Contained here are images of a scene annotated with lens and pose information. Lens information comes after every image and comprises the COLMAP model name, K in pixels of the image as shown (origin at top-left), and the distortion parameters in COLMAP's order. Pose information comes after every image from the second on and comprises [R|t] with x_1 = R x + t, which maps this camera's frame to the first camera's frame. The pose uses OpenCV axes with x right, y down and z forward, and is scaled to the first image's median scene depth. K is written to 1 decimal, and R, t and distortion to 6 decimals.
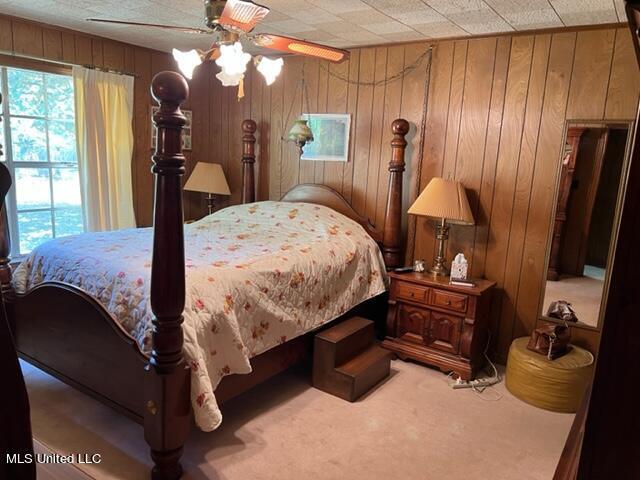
lens RADIAL K [[480.7, 0, 319.0], [0, 480.7, 245.2], [0, 0, 1]] dist [0.059763, -0.056977]
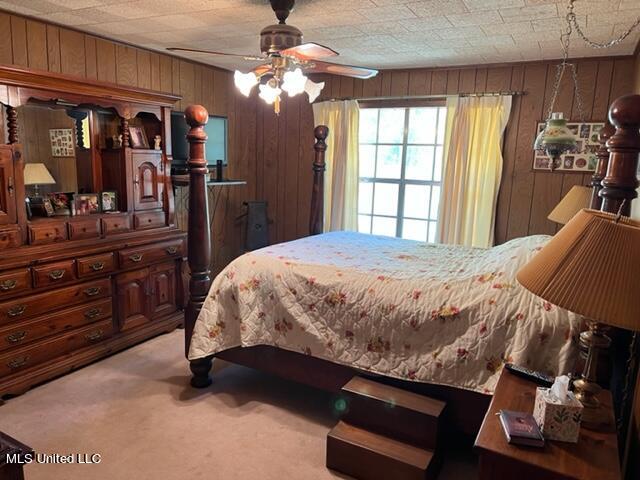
lens RADIAL K [[480.7, 0, 317.7], [0, 480.7, 235.9], [0, 0, 1]] dist [0.059763, -0.056977]
pose [[0.102730, 0.122787, -0.987102, 0.826429], [-0.218635, 0.970872, 0.098014, -0.124861], [0.970384, 0.205746, 0.126583, 0.816679]]
